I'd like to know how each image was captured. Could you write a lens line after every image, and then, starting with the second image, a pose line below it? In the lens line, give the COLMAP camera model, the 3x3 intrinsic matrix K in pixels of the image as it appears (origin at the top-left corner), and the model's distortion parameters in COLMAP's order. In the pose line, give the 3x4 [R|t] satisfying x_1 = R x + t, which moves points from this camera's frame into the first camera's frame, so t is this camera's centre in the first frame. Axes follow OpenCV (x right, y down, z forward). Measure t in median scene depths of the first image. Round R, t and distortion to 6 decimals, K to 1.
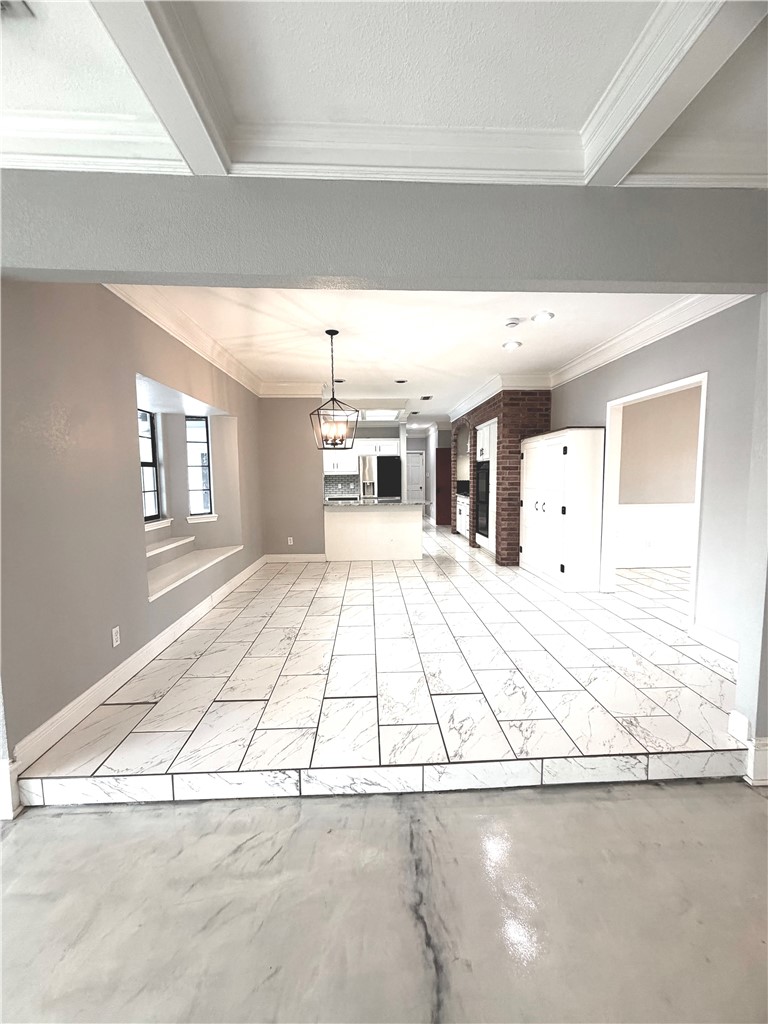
lens RADIAL K [[409.7, 0, 384.6], [0, 409.7, 511.9], [0, 0, 1]] dist [0.000682, 0.000283]
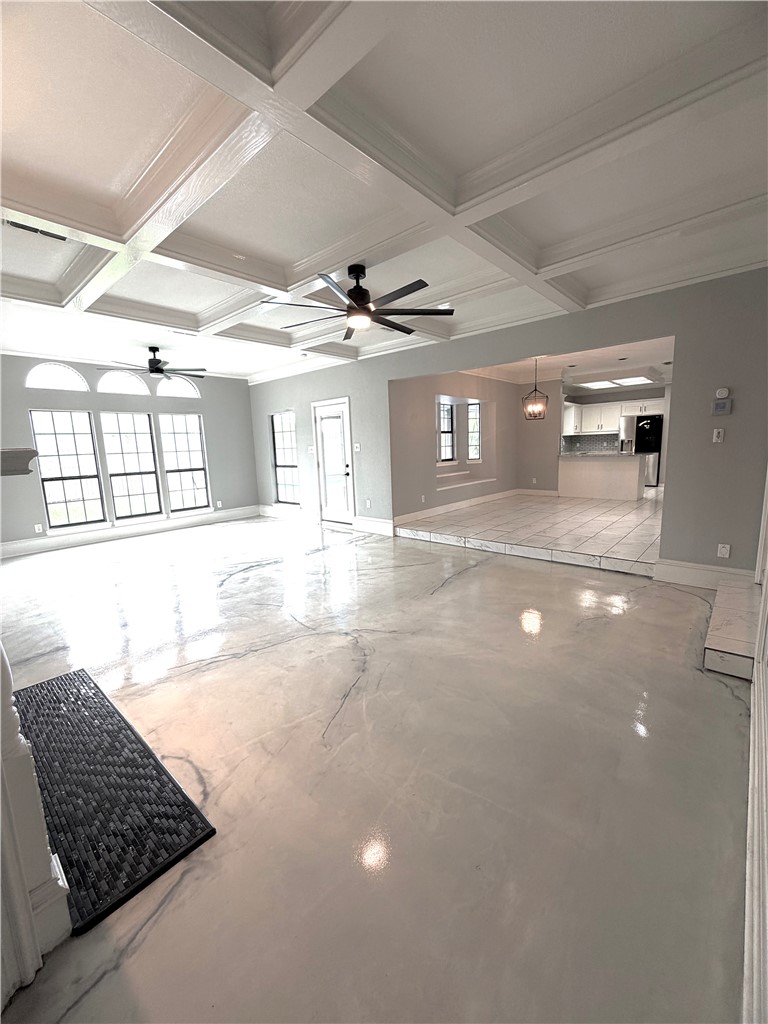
lens RADIAL K [[409.7, 0, 381.7], [0, 409.7, 510.3], [0, 0, 1]] dist [0.000682, 0.000283]
pose [[0.716295, 0.096729, -0.691061, 0.533882], [-0.036877, 0.994209, 0.100938, 0.063212], [0.696823, -0.046818, 0.715714, -0.585665]]
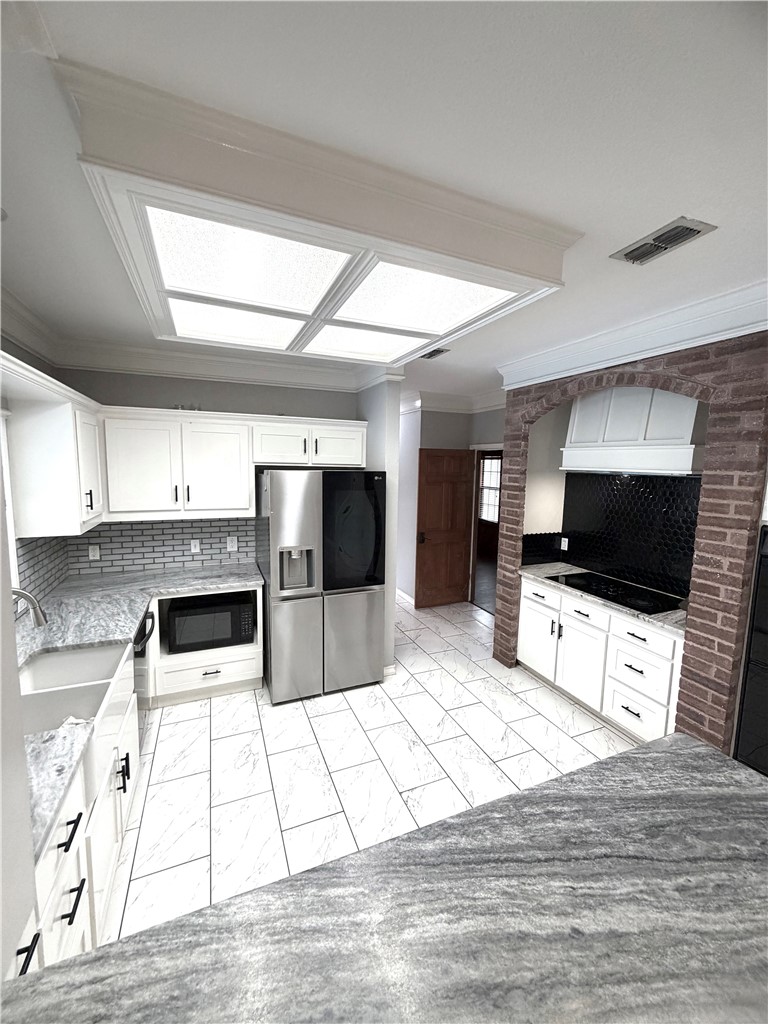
lens RADIAL K [[409.7, 0, 388.8], [0, 409.7, 508.4], [0, 0, 1]] dist [0.000682, 0.000283]
pose [[0.932890, -0.007700, 0.360078, -0.165566], [-0.000529, 0.999741, 0.022750, -0.213361], [-0.360160, -0.021413, 0.932645, 1.265691]]
